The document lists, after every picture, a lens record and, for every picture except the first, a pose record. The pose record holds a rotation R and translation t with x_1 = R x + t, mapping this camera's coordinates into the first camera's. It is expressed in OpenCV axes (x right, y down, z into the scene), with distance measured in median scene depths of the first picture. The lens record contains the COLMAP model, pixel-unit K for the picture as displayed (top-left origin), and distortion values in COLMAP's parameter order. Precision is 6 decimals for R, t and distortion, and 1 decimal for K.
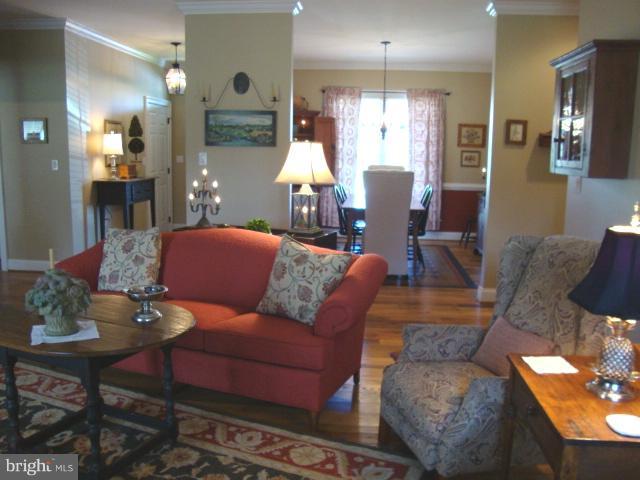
lens RADIAL K [[573.6, 0, 320.0], [0, 573.6, 240.0], [0, 0, 1]] dist [-0.196968, 0.203649]
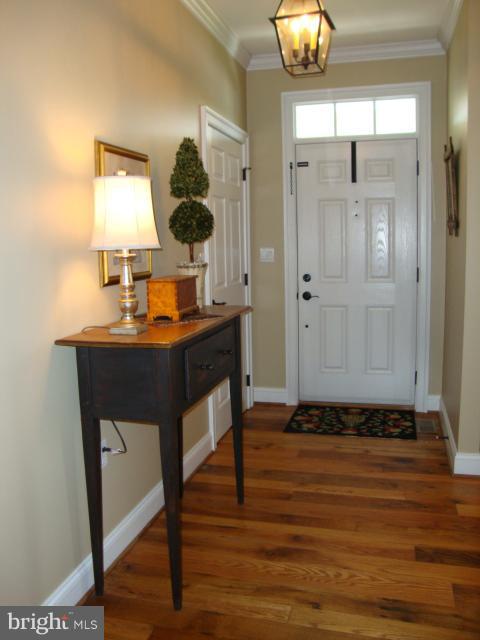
lens RADIAL K [[573.6, 0, 240.0], [0, 573.6, 320.0], [0, 0, 1]] dist [-0.196968, 0.203649]
pose [[0.984102, -0.033228, -0.174467, -0.239204], [0.029801, 0.999309, -0.022229, -0.097862], [0.175085, 0.016676, 0.984412, 0.657529]]
